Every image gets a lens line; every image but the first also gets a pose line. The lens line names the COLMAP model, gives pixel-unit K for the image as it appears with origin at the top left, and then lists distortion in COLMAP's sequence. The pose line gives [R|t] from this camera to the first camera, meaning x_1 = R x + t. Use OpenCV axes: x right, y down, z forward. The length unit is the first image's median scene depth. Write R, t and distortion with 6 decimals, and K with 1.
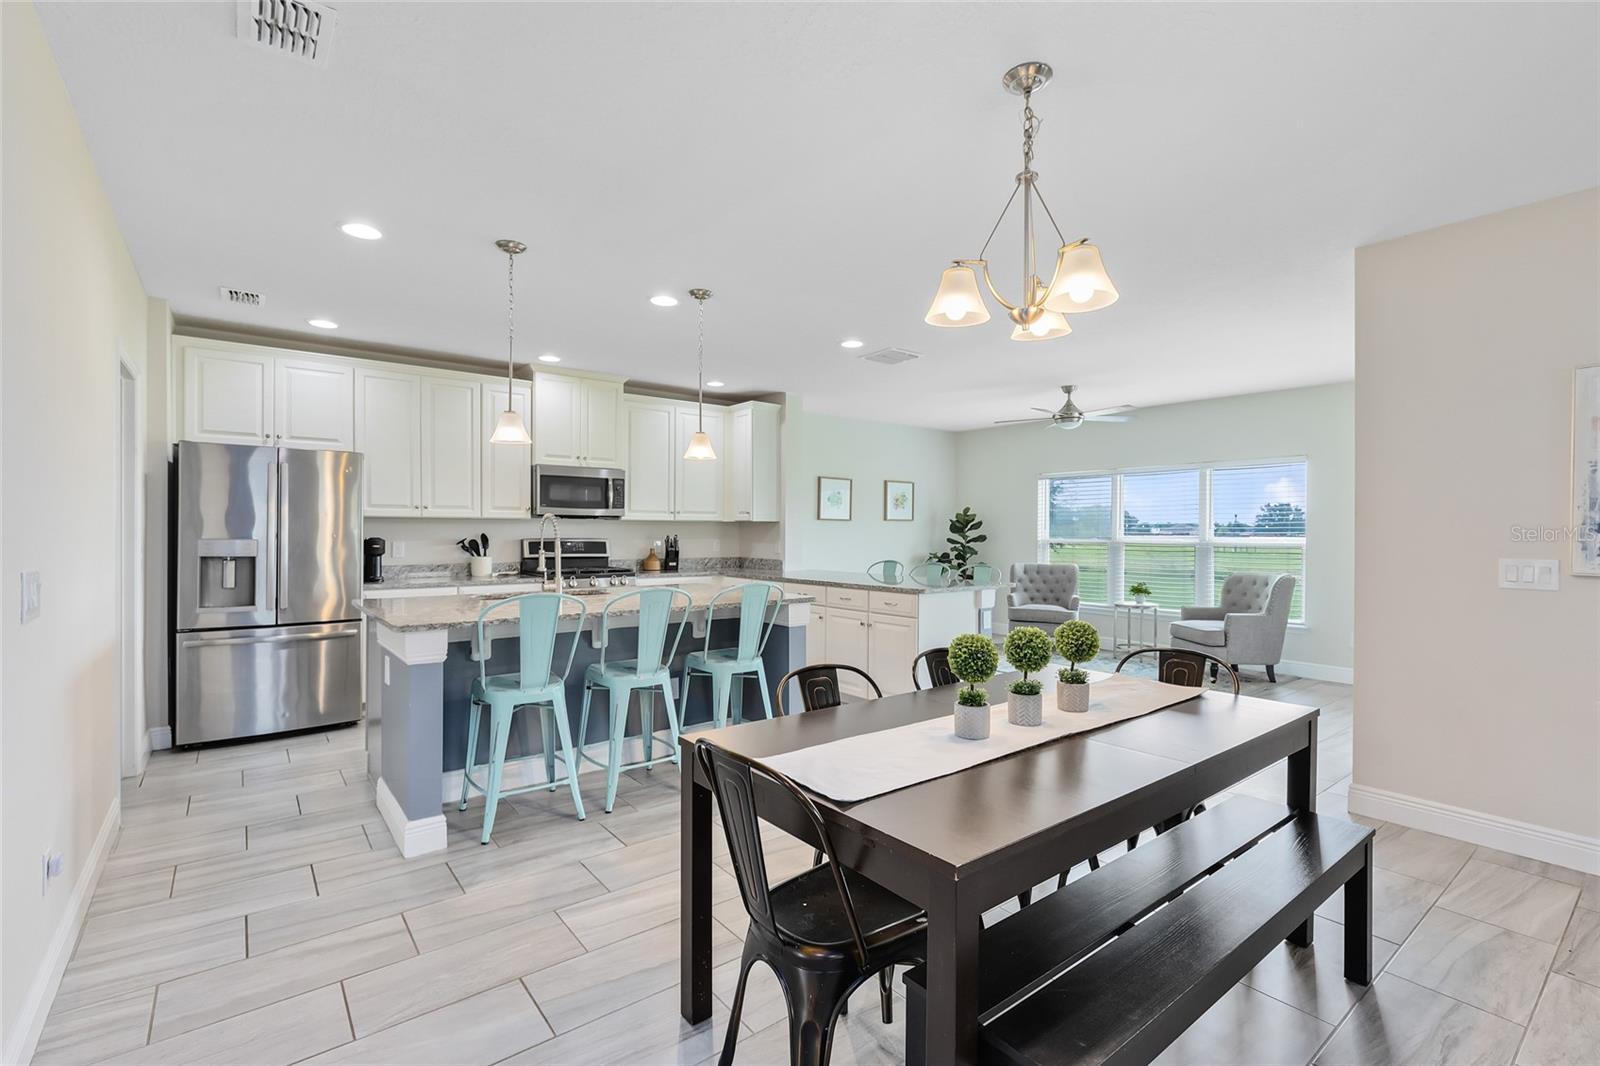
lens RADIAL K [[721.4, 0, 800.0], [0, 721.4, 533.0], [0, 0, 1]] dist [0.002447, -0.000124]
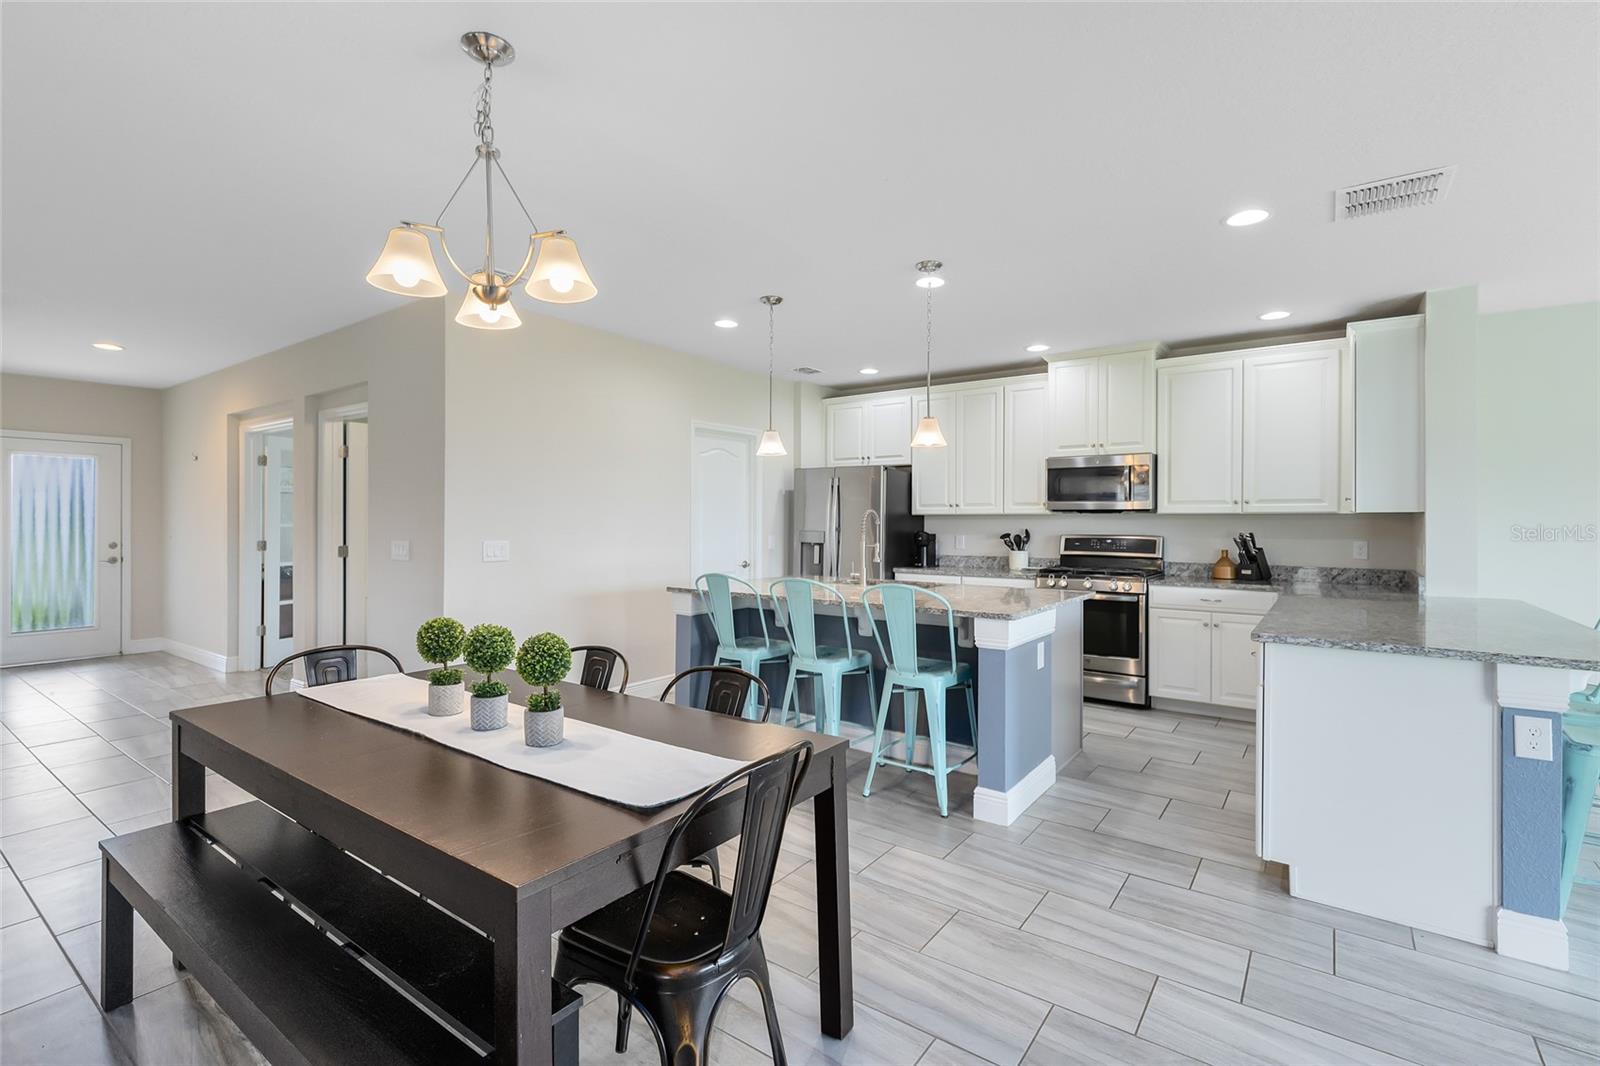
lens RADIAL K [[731.7, 0, 797.8], [0, 731.7, 524.7], [0, 0, 1]] dist [0.001662, 0.000495]
pose [[0.273555, -0.000299, -0.961856, 0.423587], [-0.006788, 0.999974, -0.002241, -0.000872], [0.961832, 0.007142, 0.273546, 0.356243]]
